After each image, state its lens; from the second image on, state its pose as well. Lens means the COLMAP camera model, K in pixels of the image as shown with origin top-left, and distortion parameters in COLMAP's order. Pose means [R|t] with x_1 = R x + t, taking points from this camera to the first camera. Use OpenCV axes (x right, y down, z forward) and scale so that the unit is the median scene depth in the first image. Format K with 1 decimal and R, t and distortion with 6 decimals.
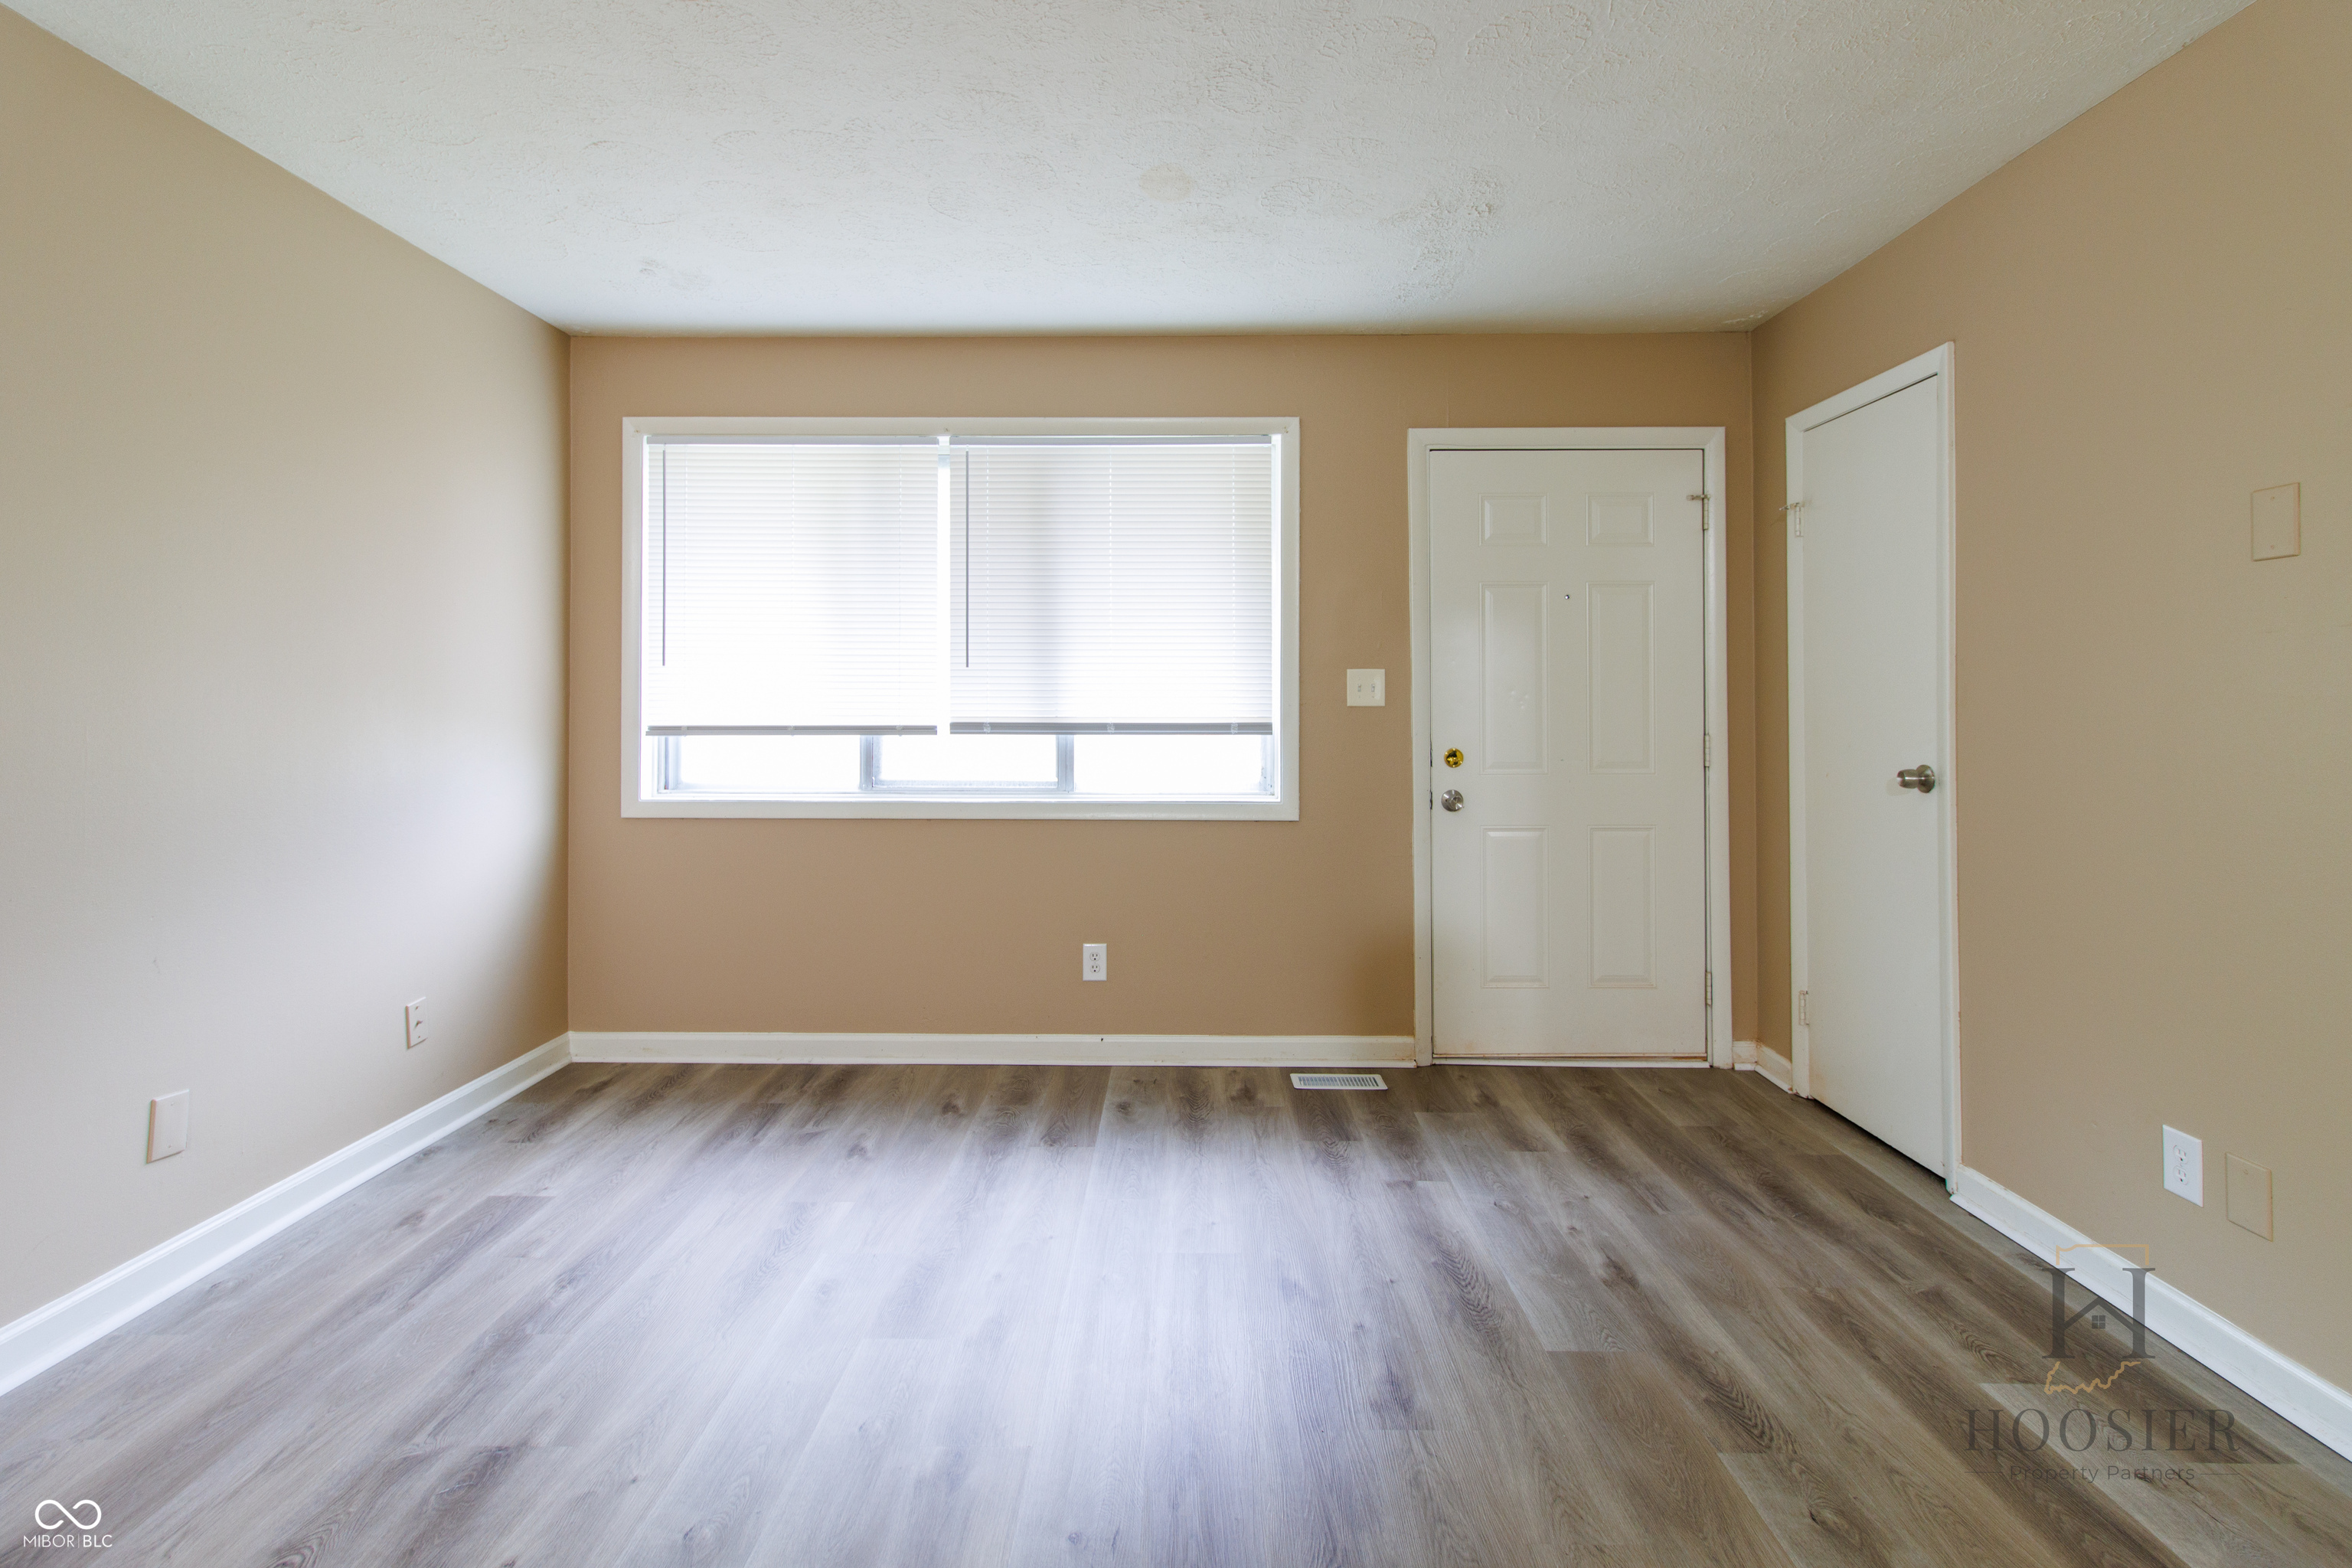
lens RADIAL K [[1125.3, 0, 1151.7], [0, 1125.3, 677.8], [0, 0, 1]] dist [0.001561, -0.000085]
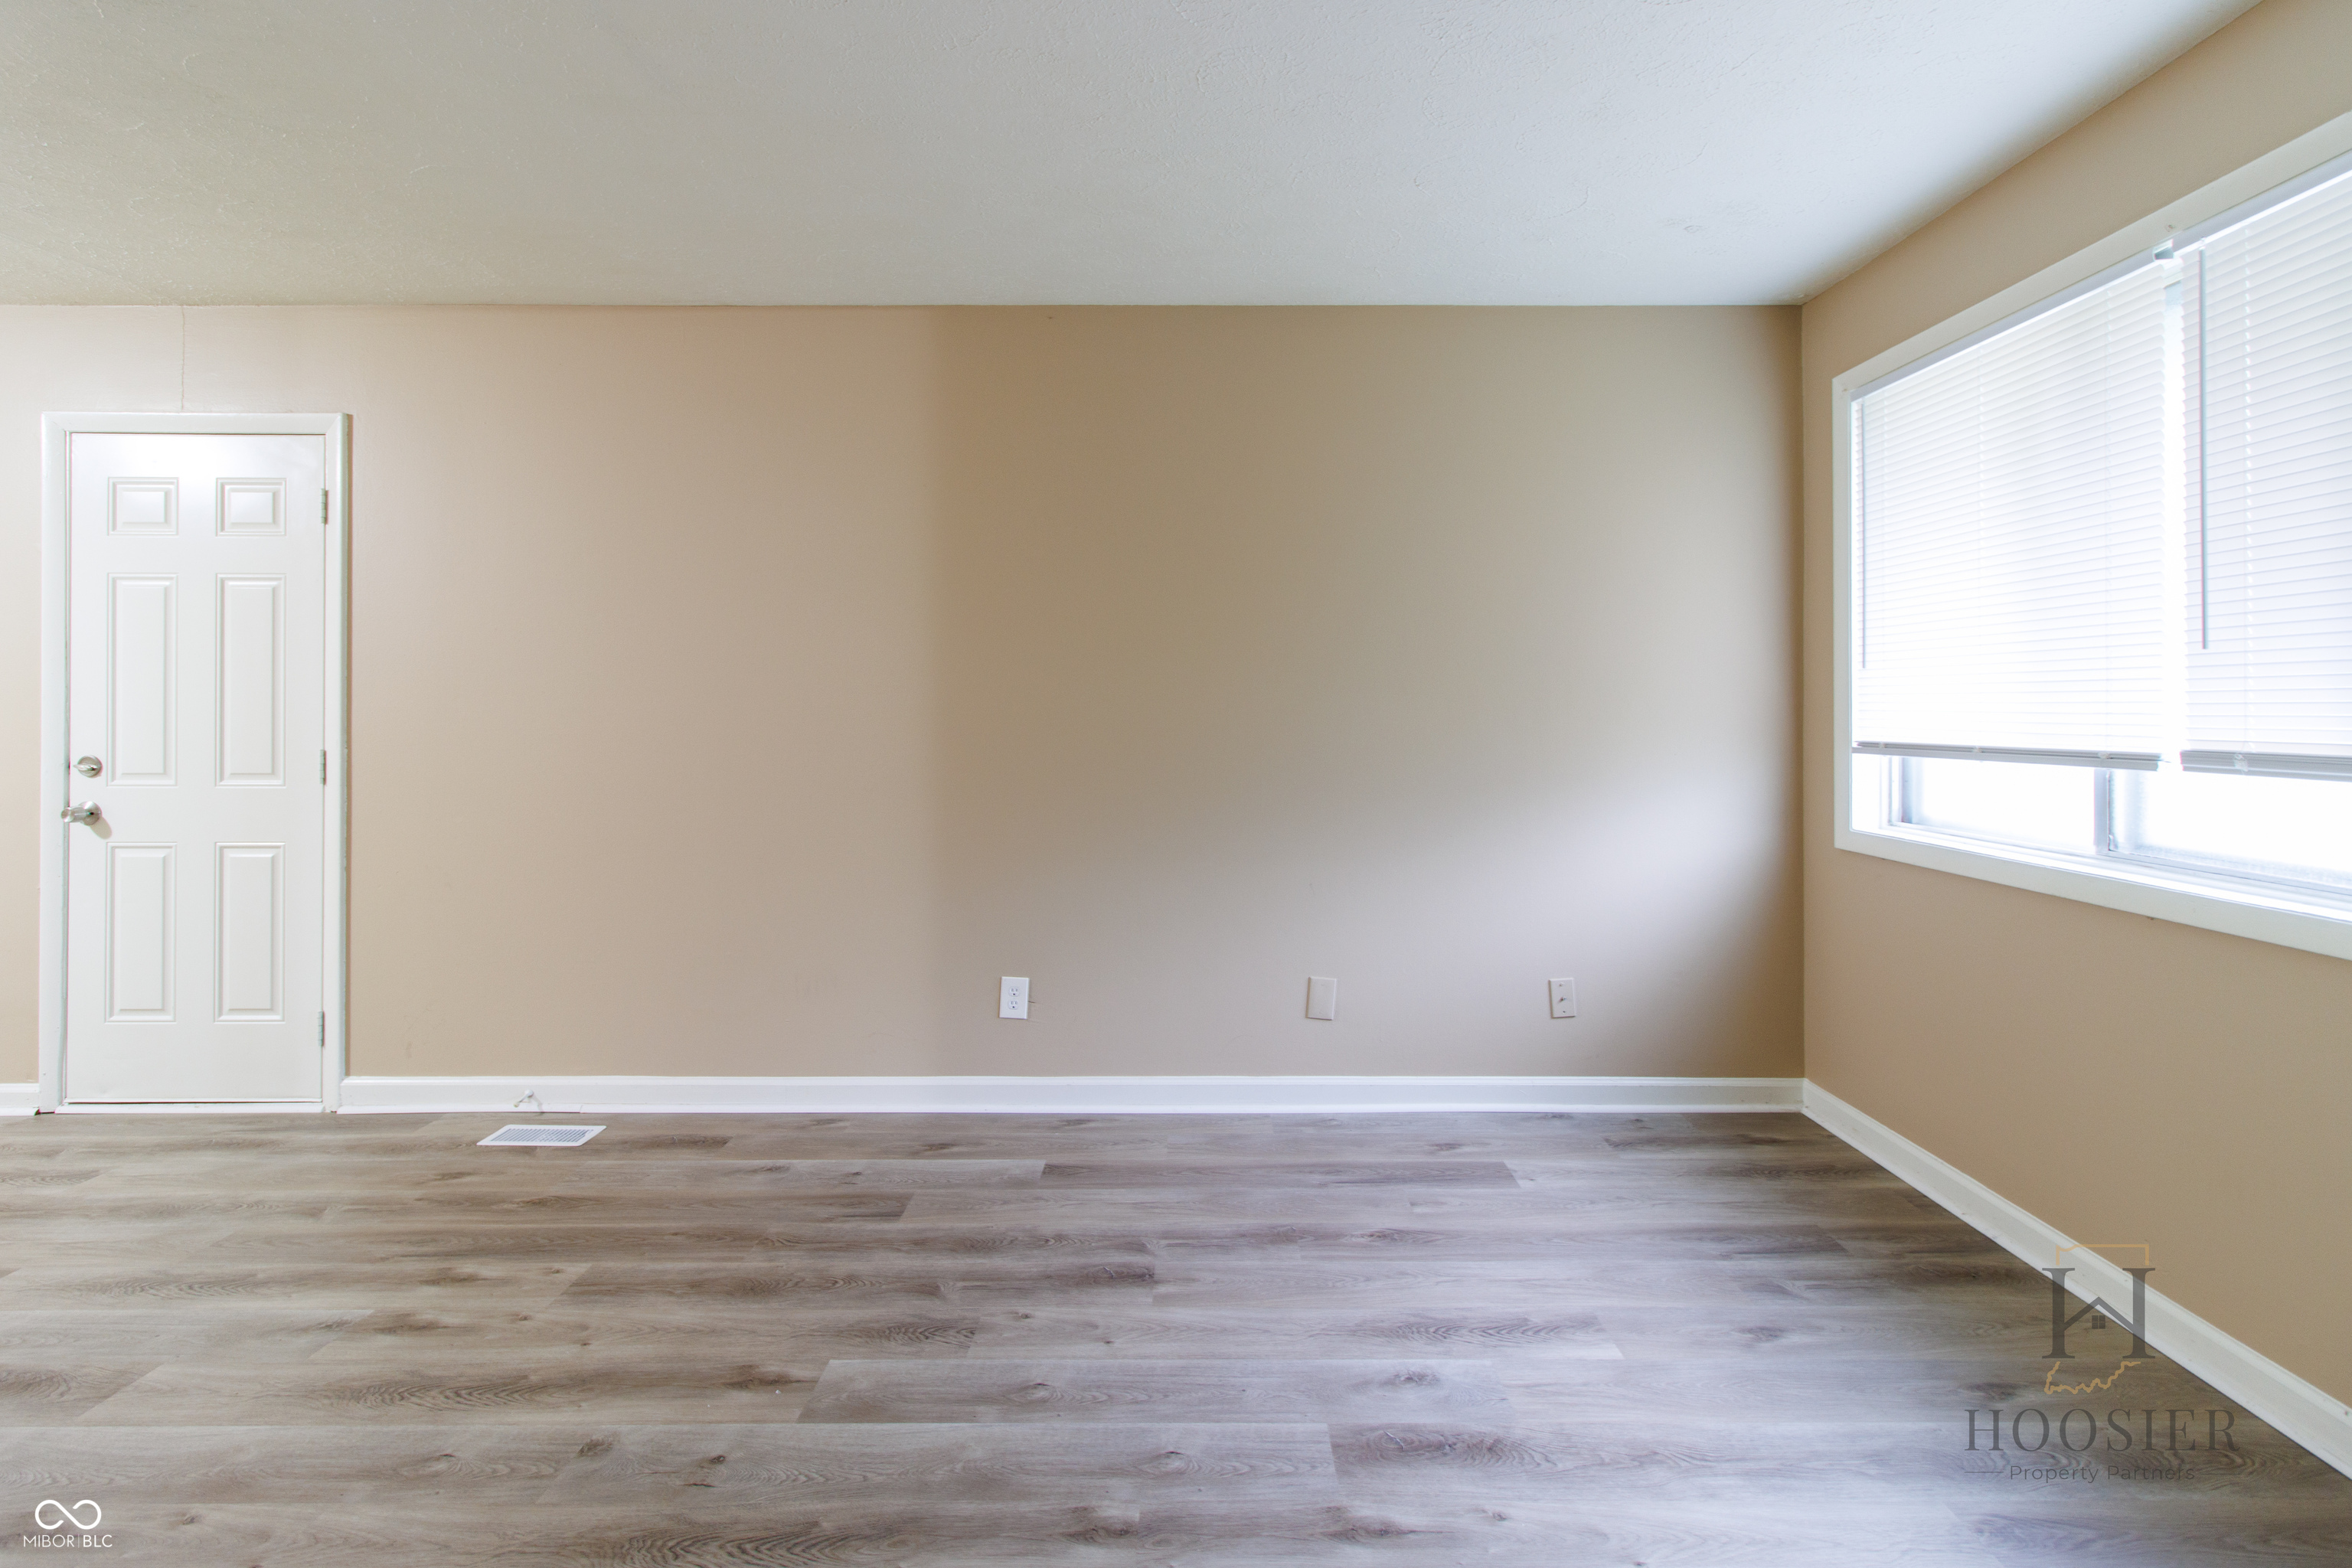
lens RADIAL K [[1076.2, 0, 1183.1], [0, 1076.2, 704.4], [0, 0, 1]] dist [0.001687, 0.000482]
pose [[0.030984, -0.008204, -0.999486, 0.424126], [0.021909, 0.999732, -0.007527, 0.013206], [0.999280, -0.021664, 0.031155, 0.615030]]
